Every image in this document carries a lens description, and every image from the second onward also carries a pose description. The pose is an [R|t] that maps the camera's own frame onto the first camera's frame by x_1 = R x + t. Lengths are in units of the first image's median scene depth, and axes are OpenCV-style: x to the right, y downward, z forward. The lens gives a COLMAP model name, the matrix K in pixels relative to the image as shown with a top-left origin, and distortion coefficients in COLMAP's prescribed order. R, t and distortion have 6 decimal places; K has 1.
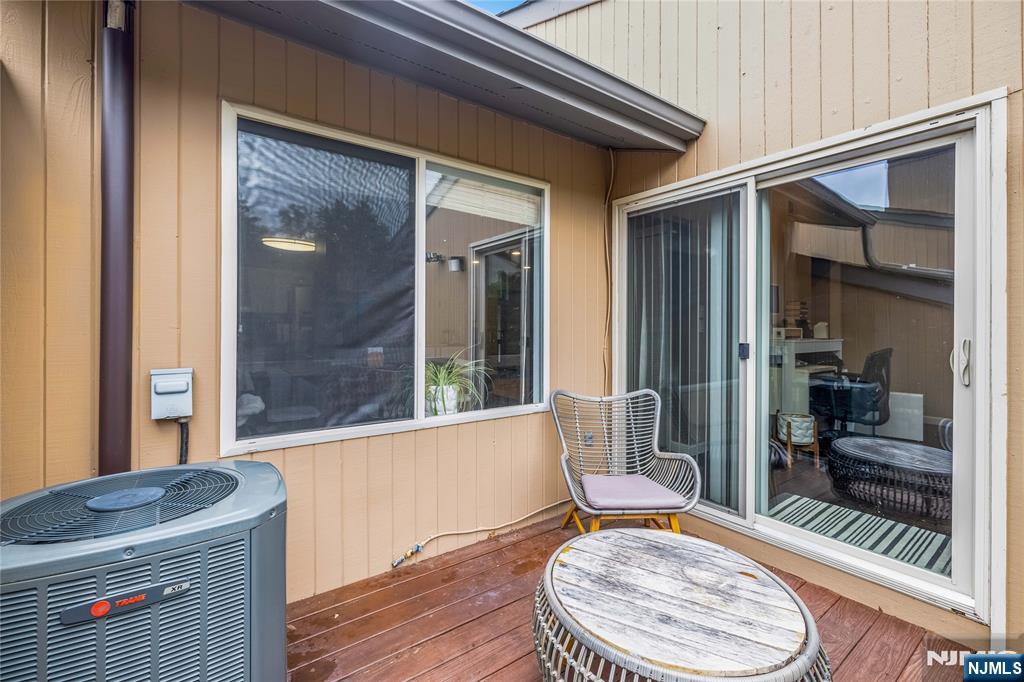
lens RADIAL K [[434.9, 0, 509.4], [0, 434.9, 329.8], [0, 0, 1]] dist [0.000855, 0.000076]
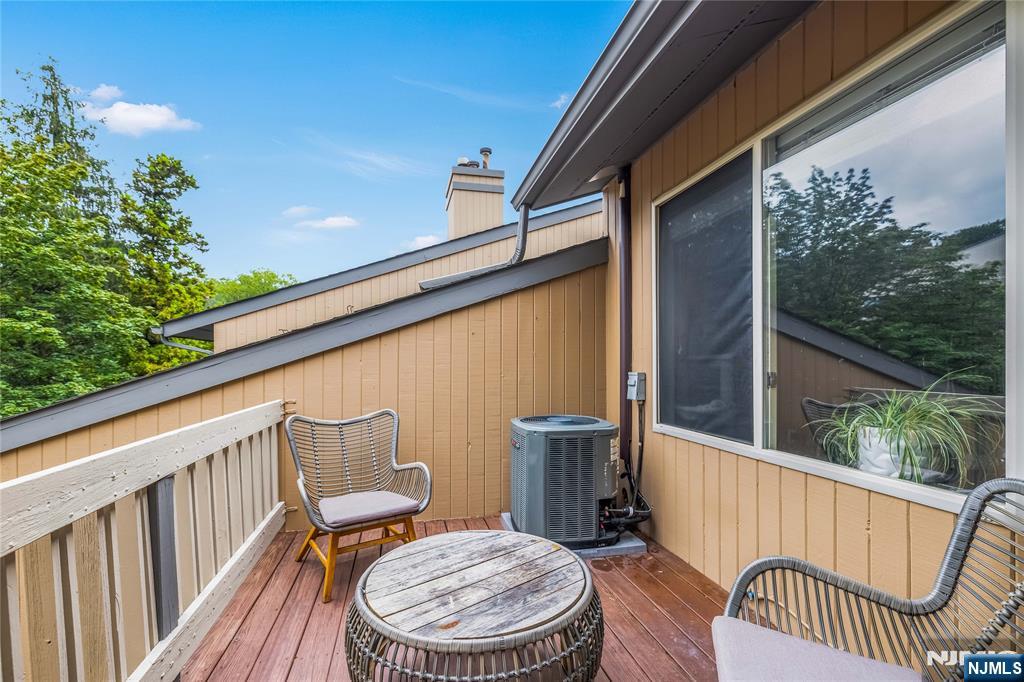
lens RADIAL K [[452.9, 0, 510.3], [0, 452.9, 367.1], [0, 0, 1]] dist [0.000493, 0.000059]
pose [[-0.387736, -0.000949, -0.921770, 1.014910], [0.002329, 0.999995, -0.002009, 0.060055], [0.921767, -0.002926, -0.387732, 1.128935]]
